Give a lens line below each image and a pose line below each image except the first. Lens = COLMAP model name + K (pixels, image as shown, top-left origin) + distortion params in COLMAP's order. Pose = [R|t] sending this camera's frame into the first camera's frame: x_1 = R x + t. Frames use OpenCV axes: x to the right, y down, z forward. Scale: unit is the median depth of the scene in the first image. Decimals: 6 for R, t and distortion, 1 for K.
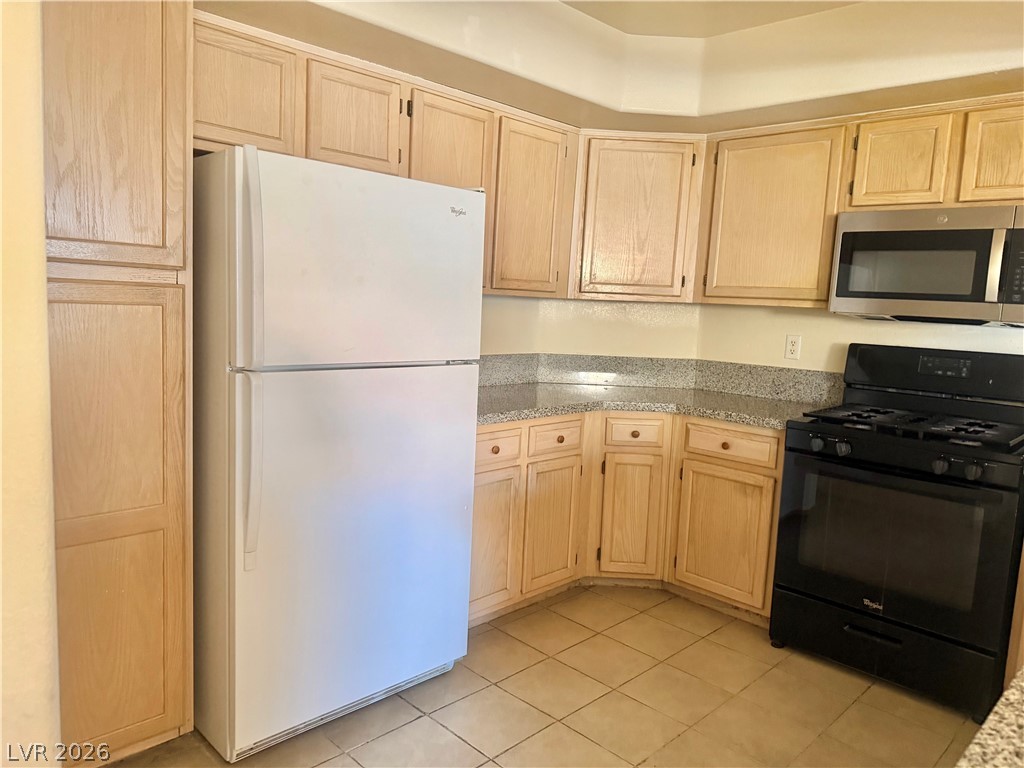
lens RADIAL K [[714.1, 0, 507.8], [0, 714.1, 387.0], [0, 0, 1]] dist [0.056957, -0.081580]
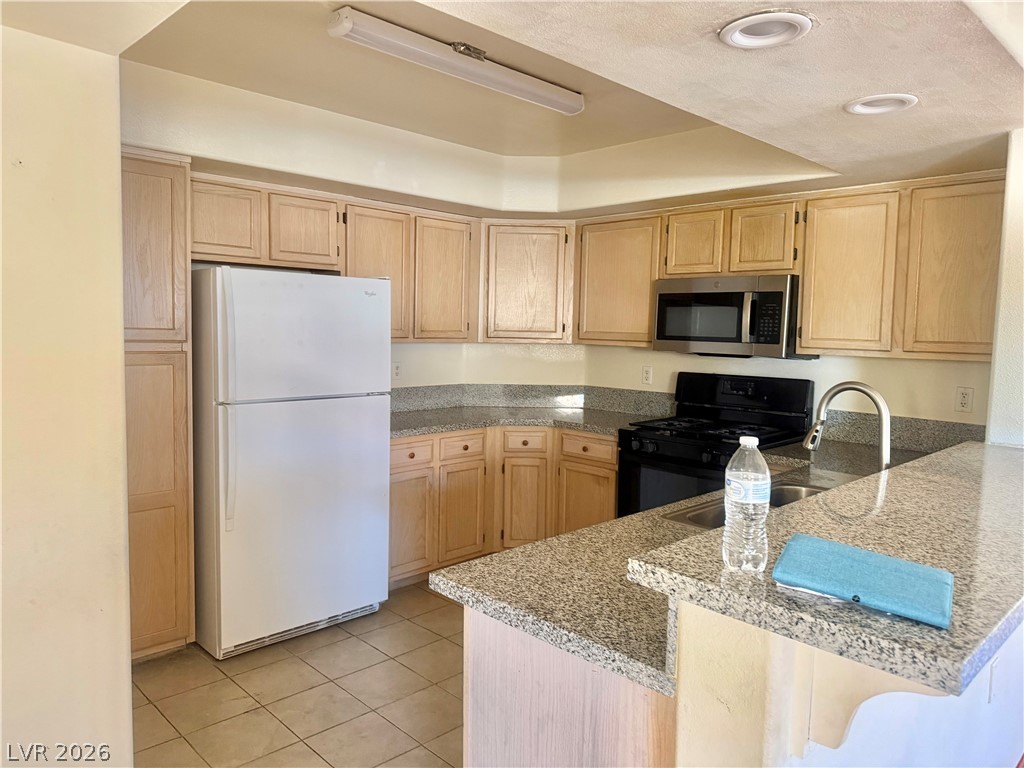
lens RADIAL K [[714.1, 0, 510.3], [0, 714.1, 383.0], [0, 0, 1]] dist [0.056957, -0.081580]
pose [[0.999554, -0.026737, -0.013266, 0.194995], [0.026171, 0.998808, -0.041200, 0.008922], [0.014352, 0.040834, 0.999063, -0.394487]]
